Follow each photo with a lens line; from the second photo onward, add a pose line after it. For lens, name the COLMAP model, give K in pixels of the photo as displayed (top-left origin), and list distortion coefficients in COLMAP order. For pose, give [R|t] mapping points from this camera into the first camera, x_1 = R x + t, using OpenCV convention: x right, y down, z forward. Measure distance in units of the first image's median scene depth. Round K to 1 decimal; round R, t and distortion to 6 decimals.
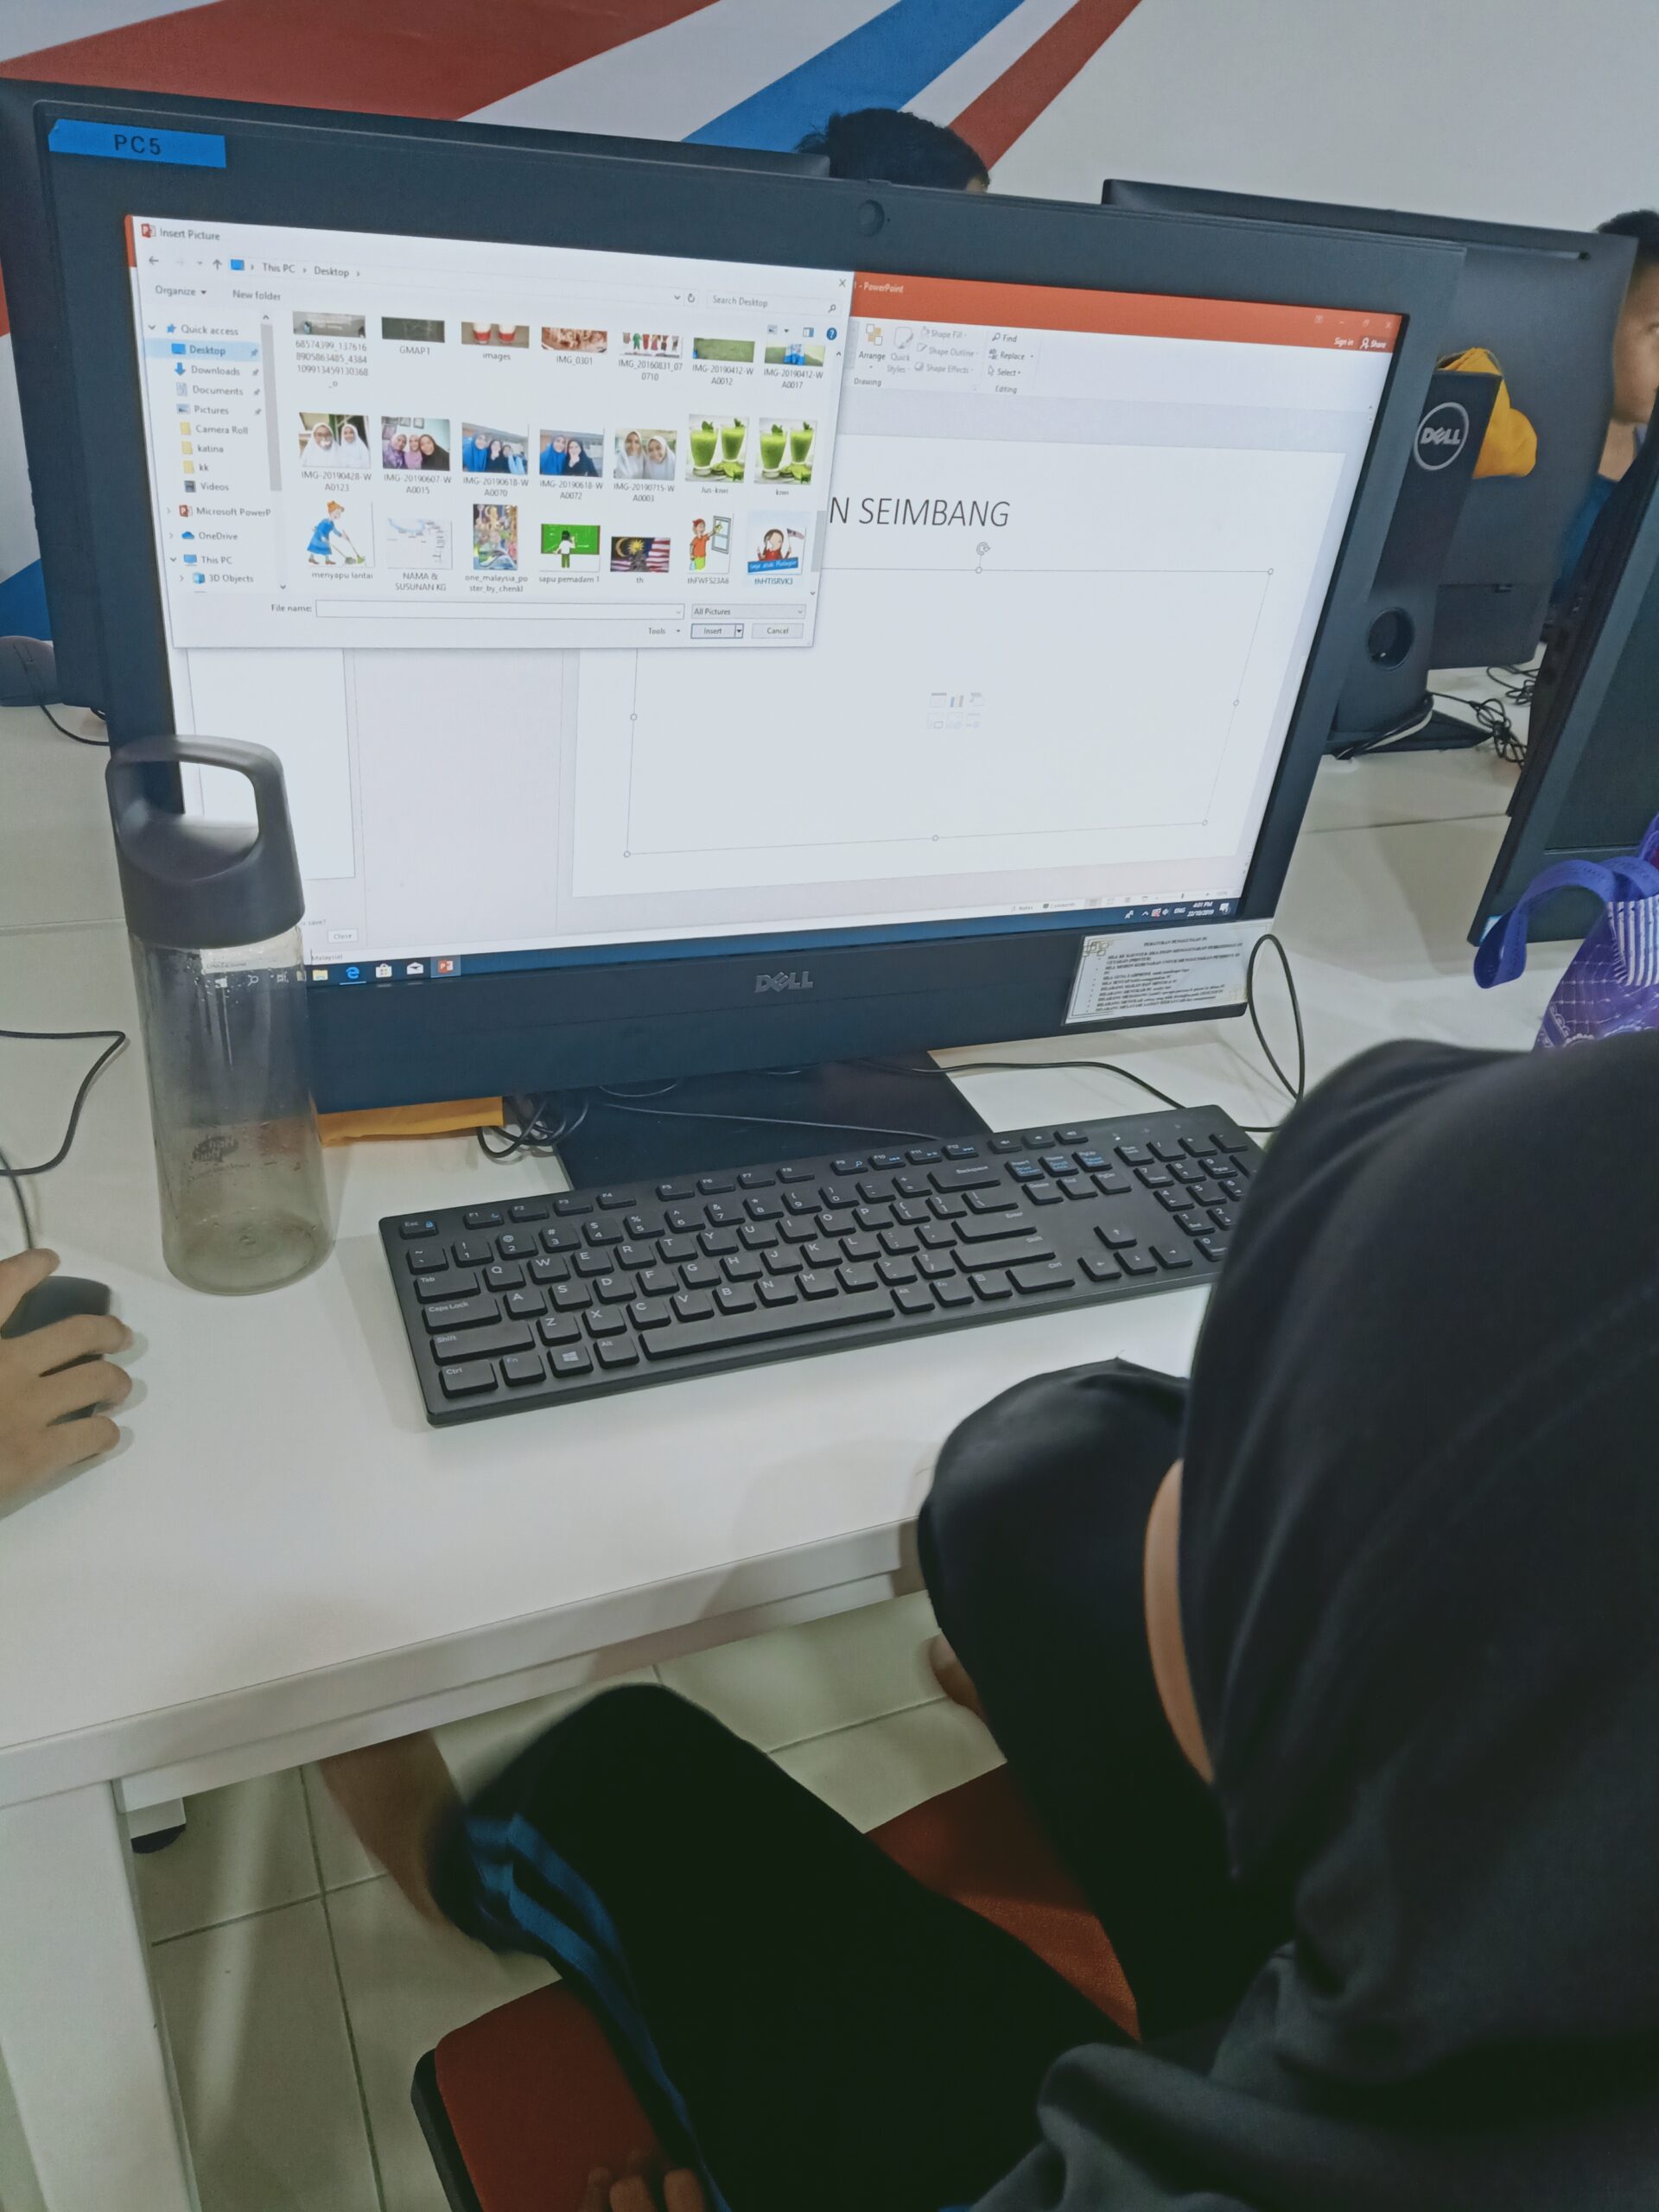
lens RADIAL K [[1660.8, 0, 829.5], [0, 1660.8, 1106.0], [0, 0, 1]] dist [0.052596, -0.003560]
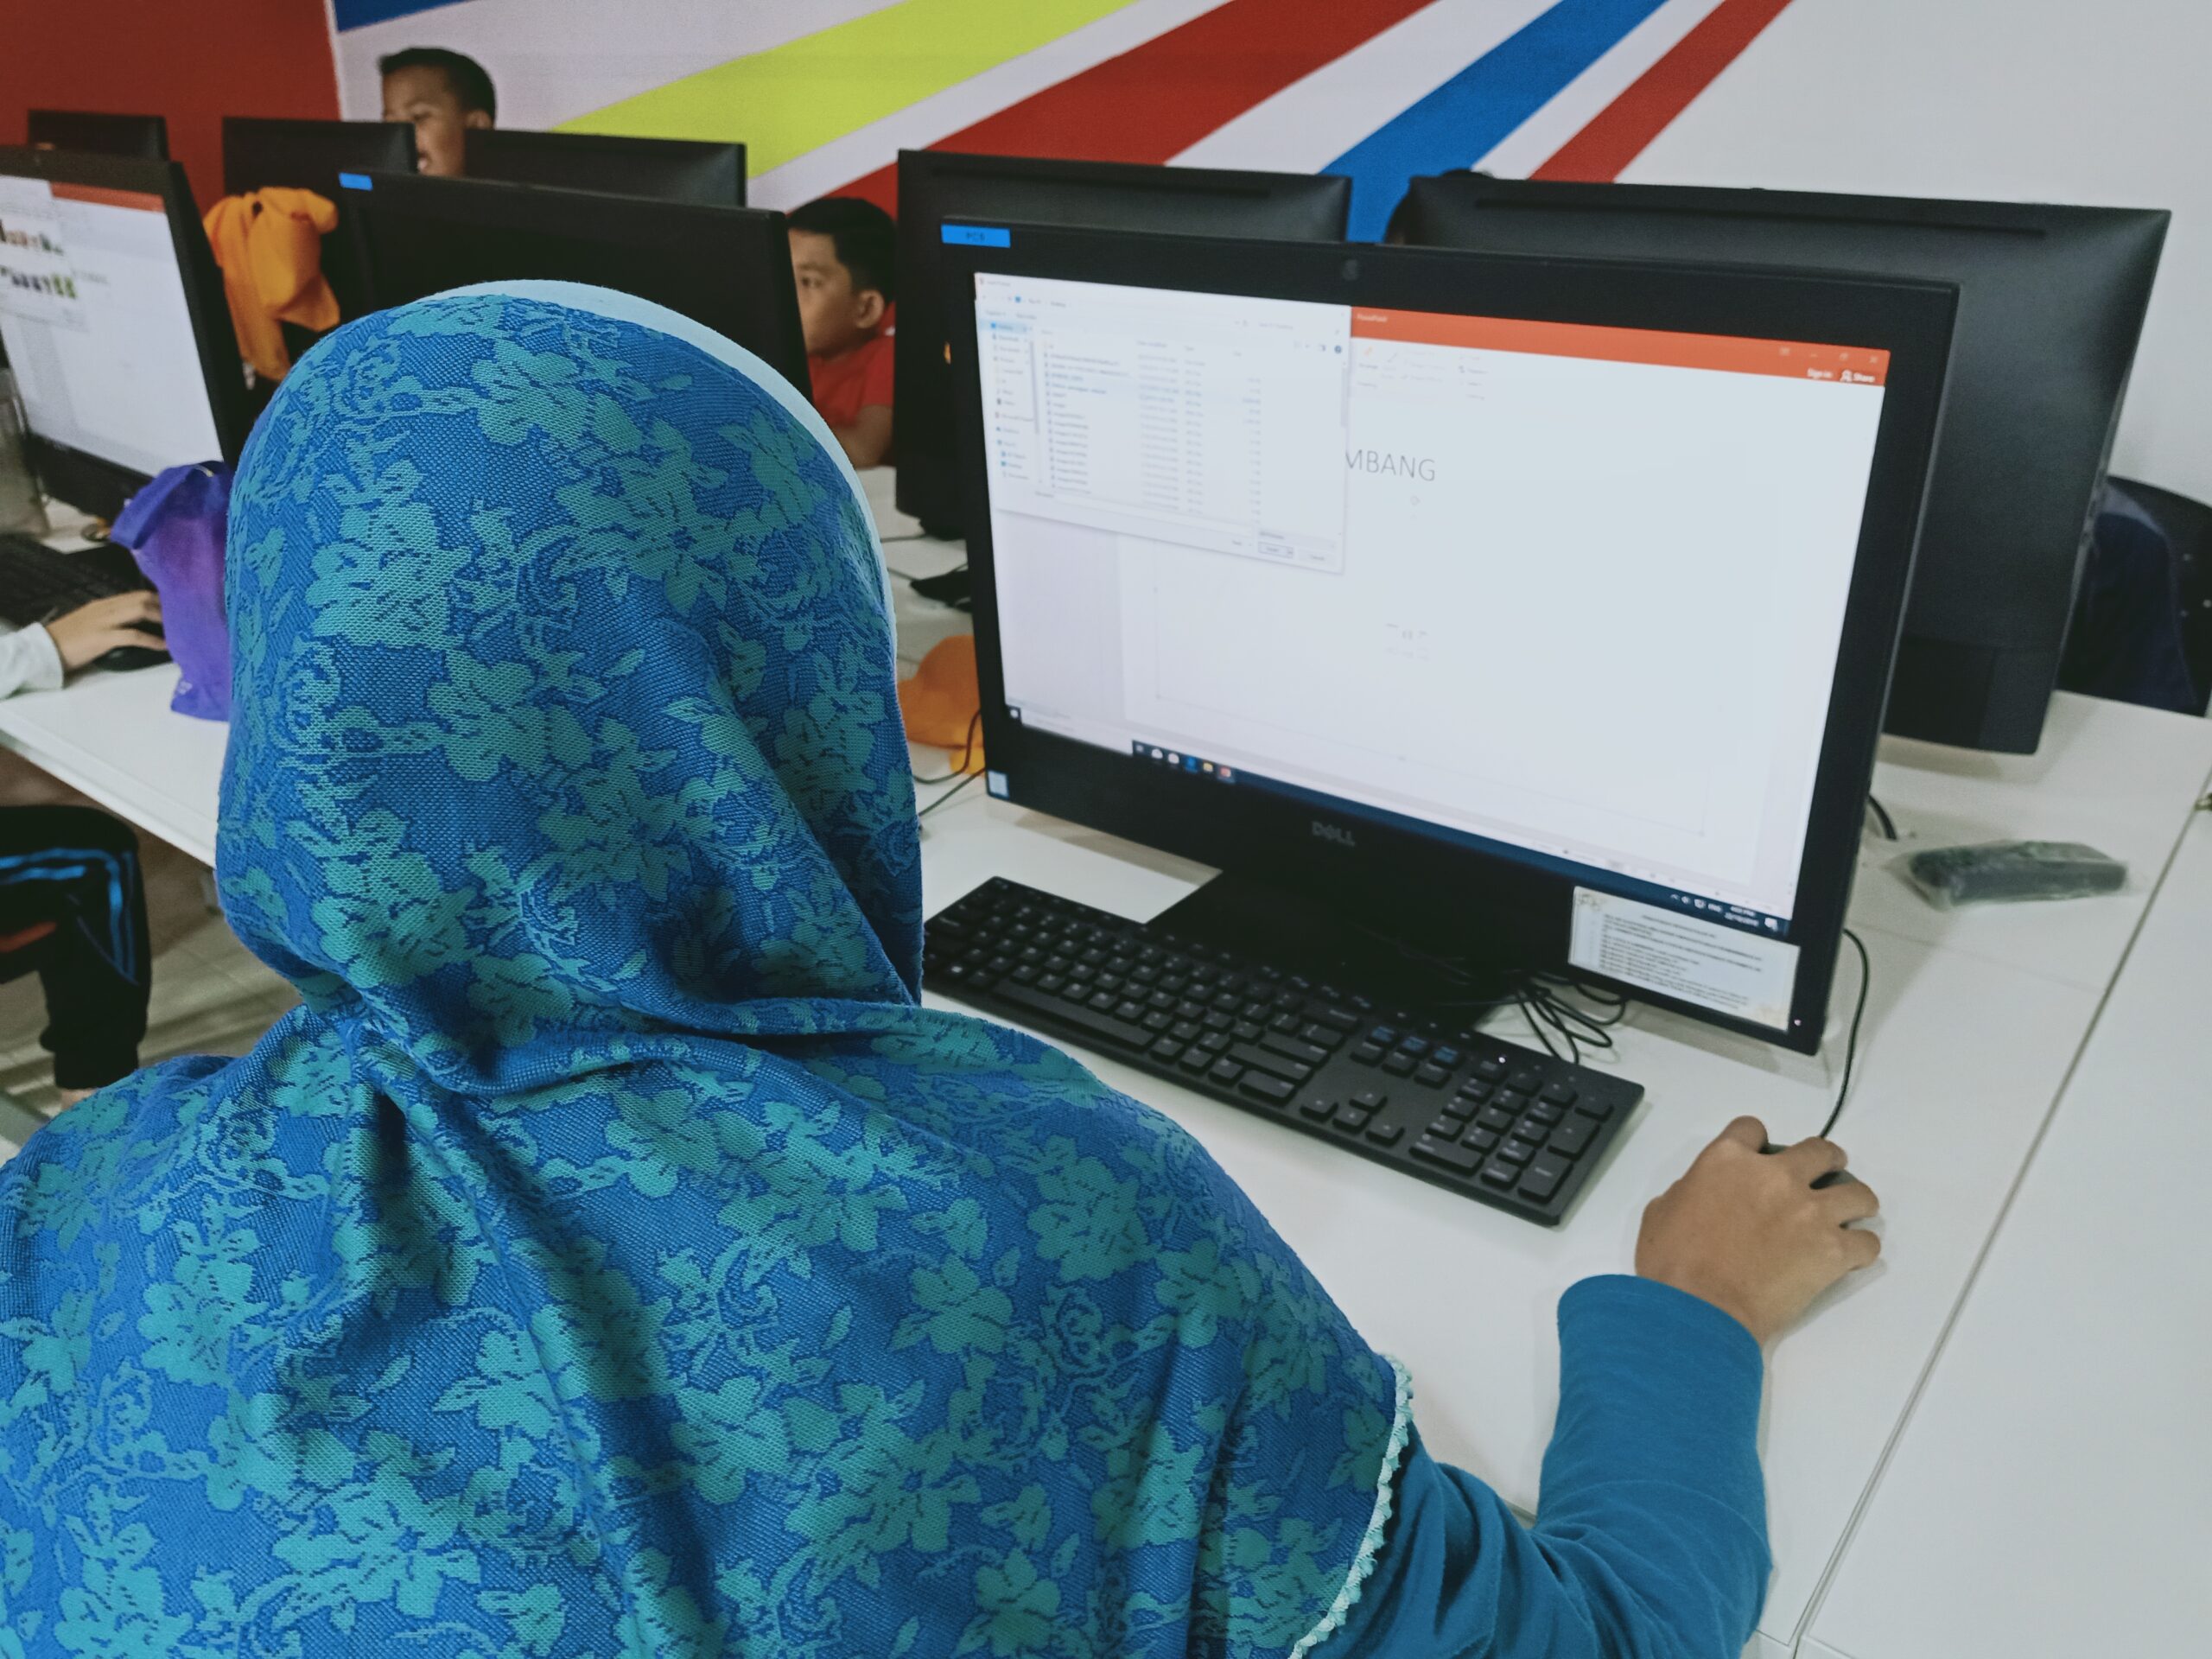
lens RADIAL K [[1724.9, 0, 1106.0], [0, 1724.9, 829.5], [0, 0, 1]] dist [0.164657, -0.000333]
pose [[0.516562, 0.265084, -0.814183, 1.029776], [-0.389269, 0.919630, 0.052443, -0.088153], [0.762649, 0.289846, 0.578235, 0.124840]]
